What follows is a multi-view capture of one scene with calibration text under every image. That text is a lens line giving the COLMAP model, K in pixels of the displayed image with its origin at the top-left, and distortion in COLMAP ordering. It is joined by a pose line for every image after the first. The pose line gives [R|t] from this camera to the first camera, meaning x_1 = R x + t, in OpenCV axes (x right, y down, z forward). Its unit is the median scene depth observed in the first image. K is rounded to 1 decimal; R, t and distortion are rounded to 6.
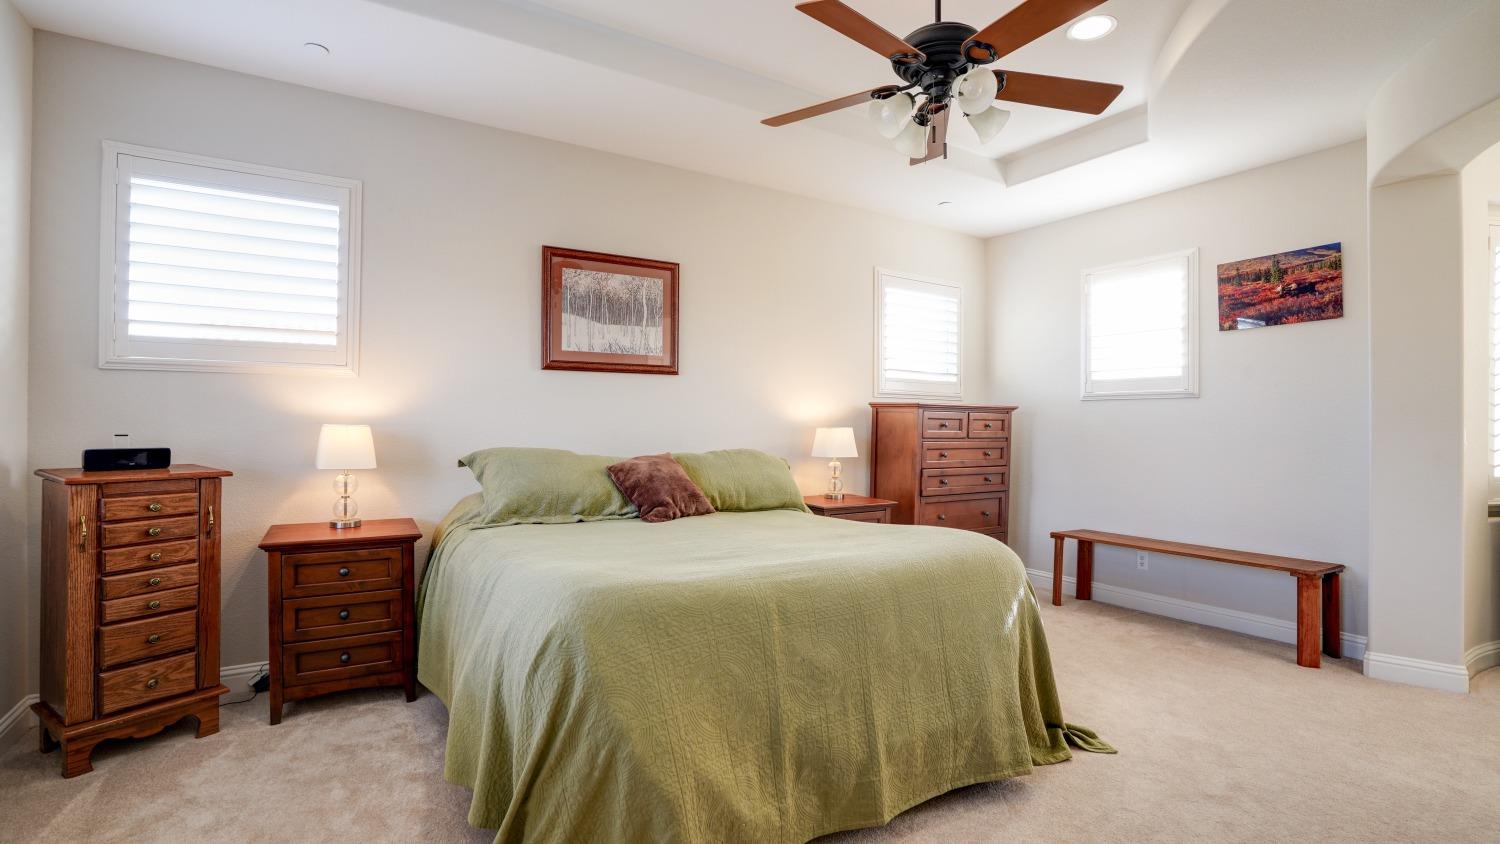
lens RADIAL K [[689.9, 0, 749.5], [0, 689.9, 418.3], [0, 0, 1]] dist [-0.052634, 0.014806]
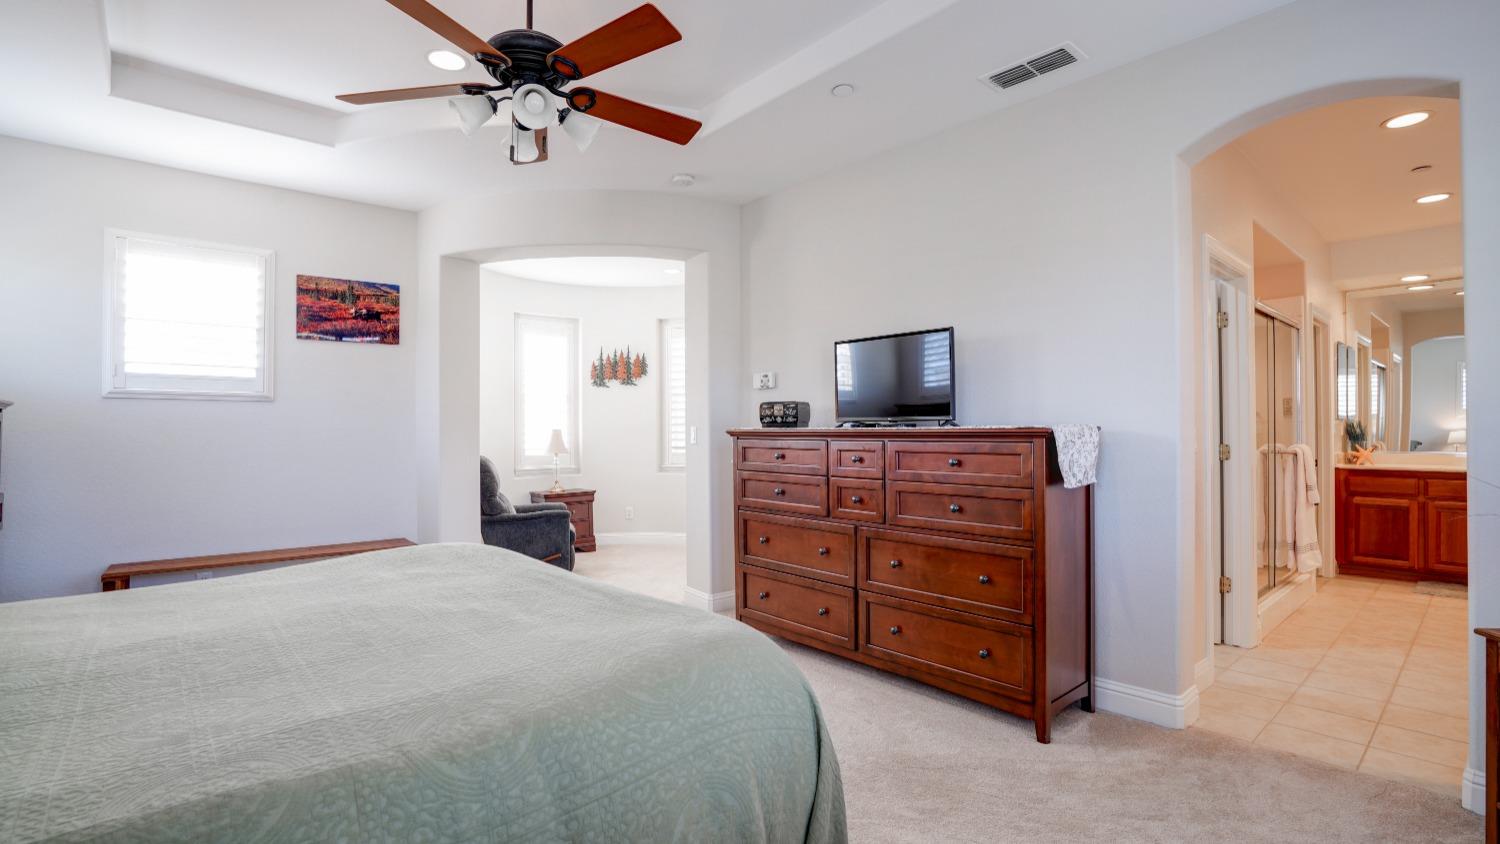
lens RADIAL K [[689.9, 0, 738.8], [0, 689.9, 427.2], [0, 0, 1]] dist [-0.052634, 0.014806]
pose [[-0.164196, 0.004233, 0.986419, -0.463889], [-0.004199, 0.999979, -0.004990, 0.009734], [-0.986419, -0.004962, -0.164175, 0.528193]]
